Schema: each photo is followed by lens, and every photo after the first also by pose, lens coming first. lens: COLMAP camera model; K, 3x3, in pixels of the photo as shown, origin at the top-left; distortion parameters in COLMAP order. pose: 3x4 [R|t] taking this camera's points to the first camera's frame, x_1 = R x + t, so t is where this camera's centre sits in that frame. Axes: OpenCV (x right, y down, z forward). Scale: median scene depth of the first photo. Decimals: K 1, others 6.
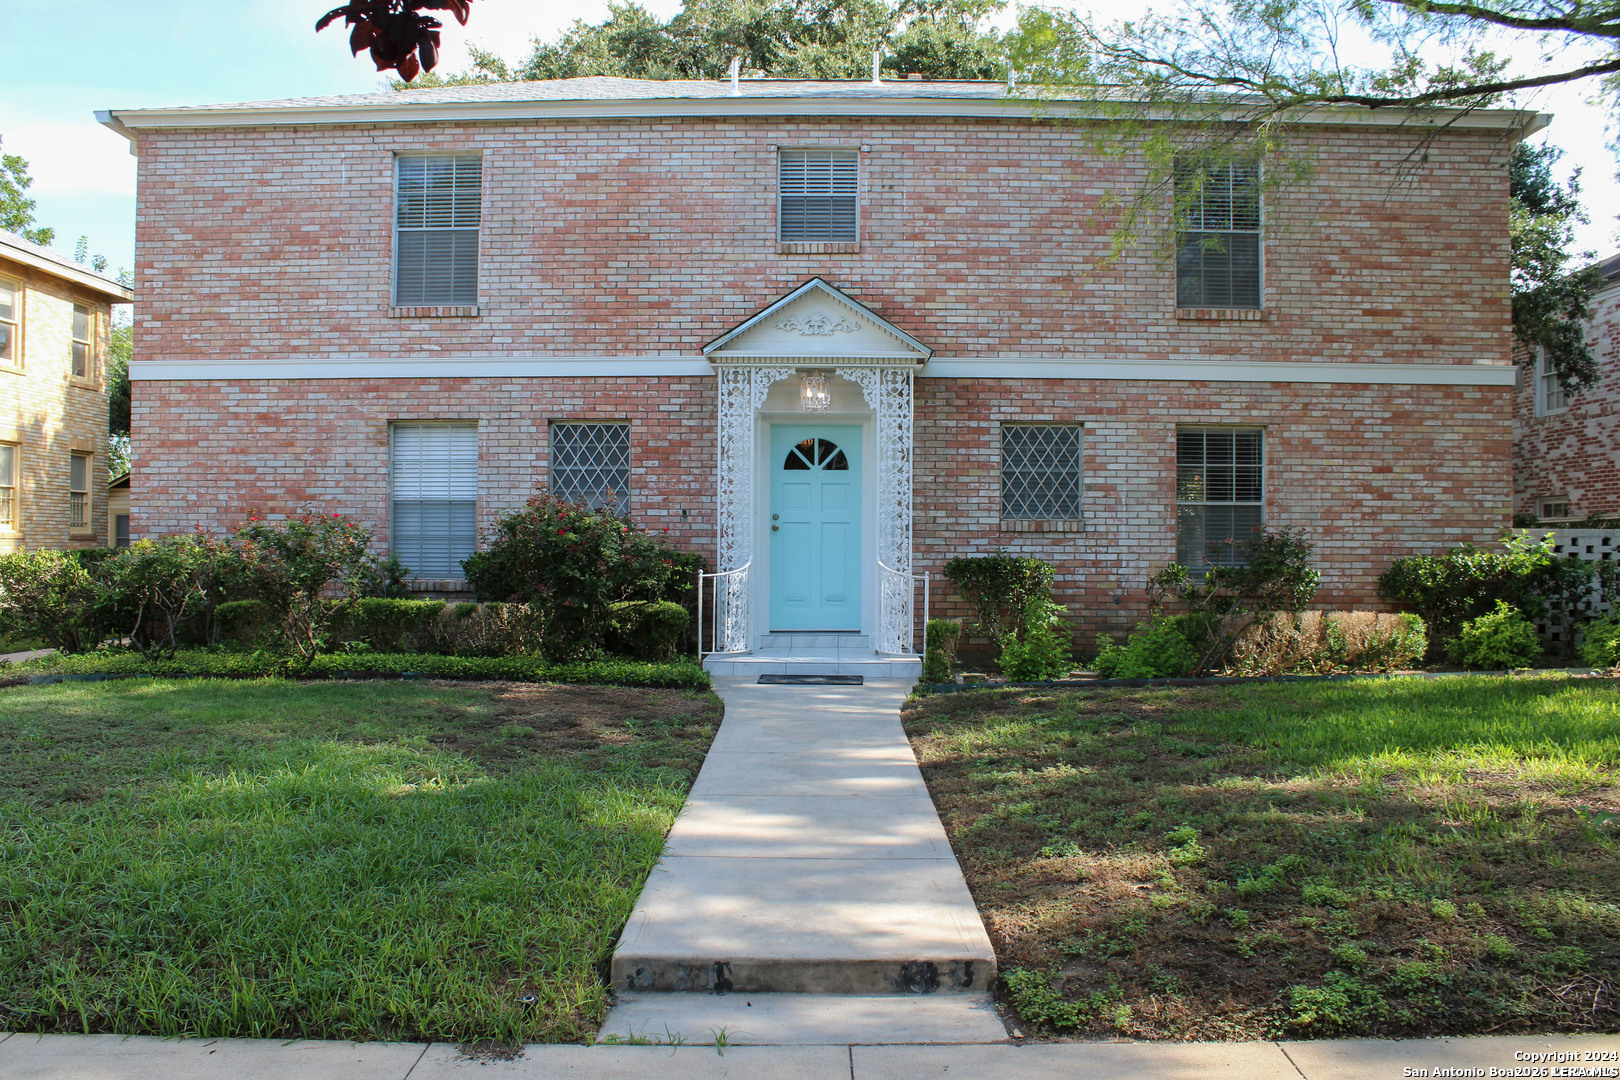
lens RADIAL K [[1329.9, 0, 810.0], [0, 1329.9, 540.0], [0, 0, 1]] dist [-0.169865, 0.129858]
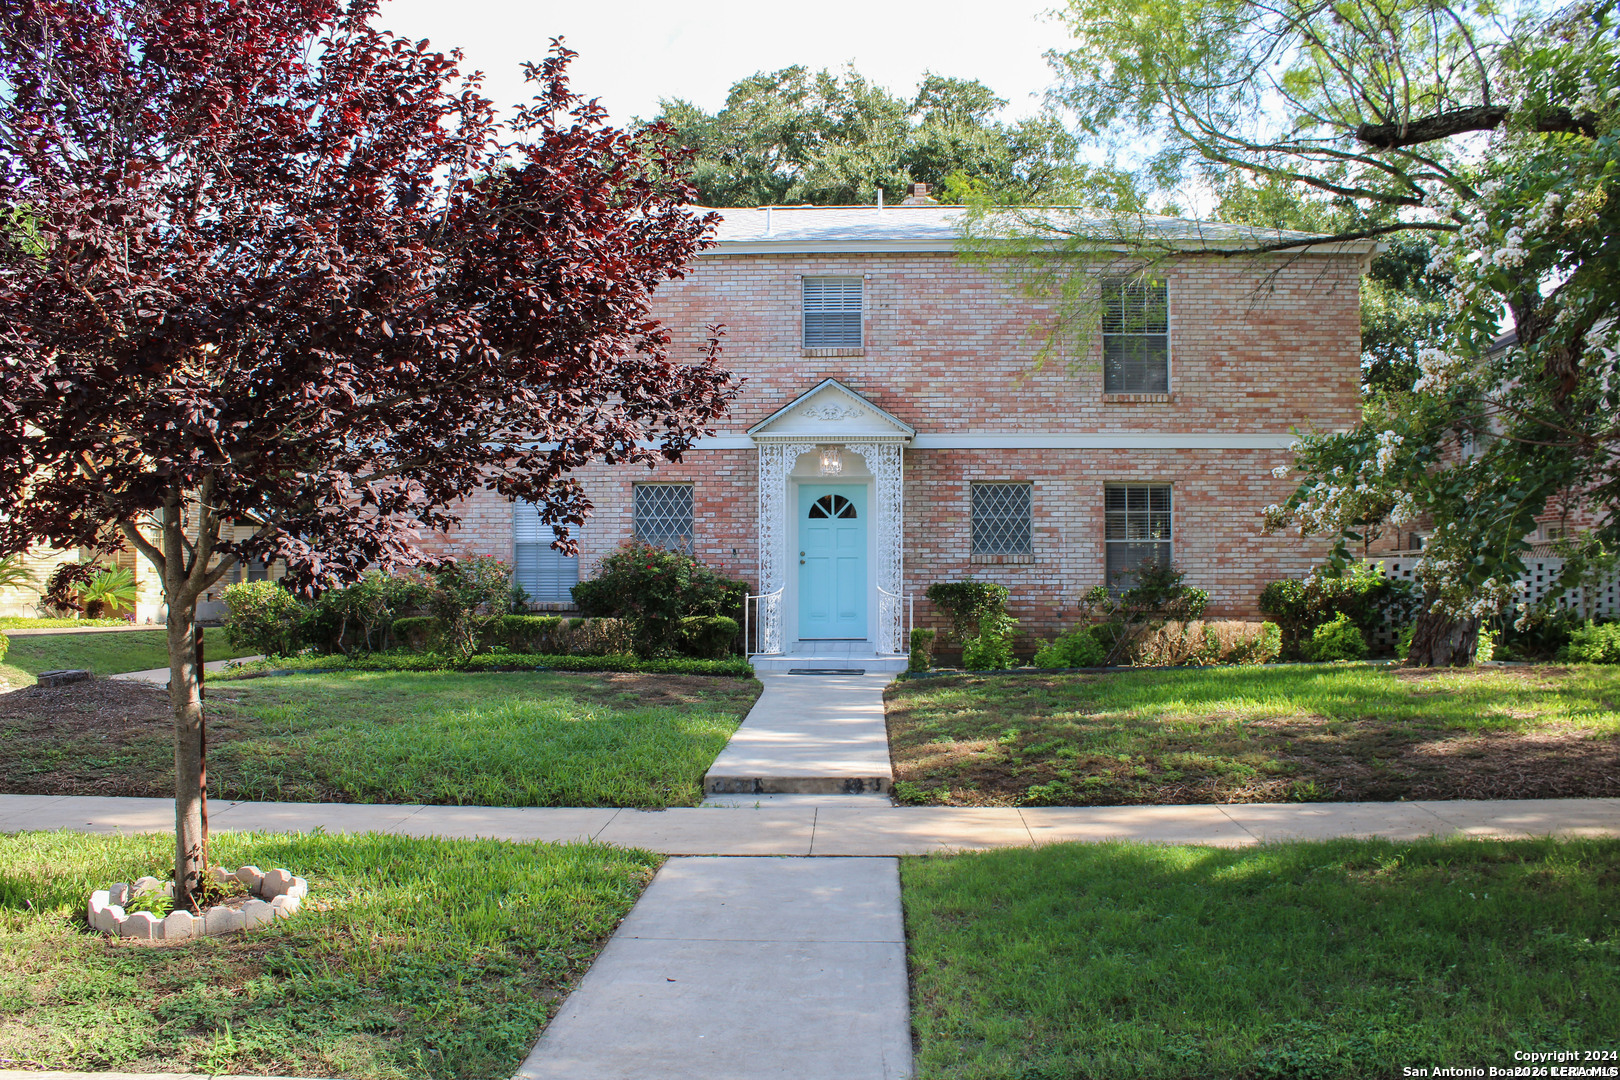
lens RADIAL K [[1329.9, 0, 810.0], [0, 1329.9, 540.0], [0, 0, 1]] dist [-0.169865, 0.129858]
pose [[0.999399, -0.007018, -0.033952, 0.028698], [0.006280, 0.999743, -0.021805, -0.002124], [0.034097, 0.021579, 0.999186, -0.354732]]
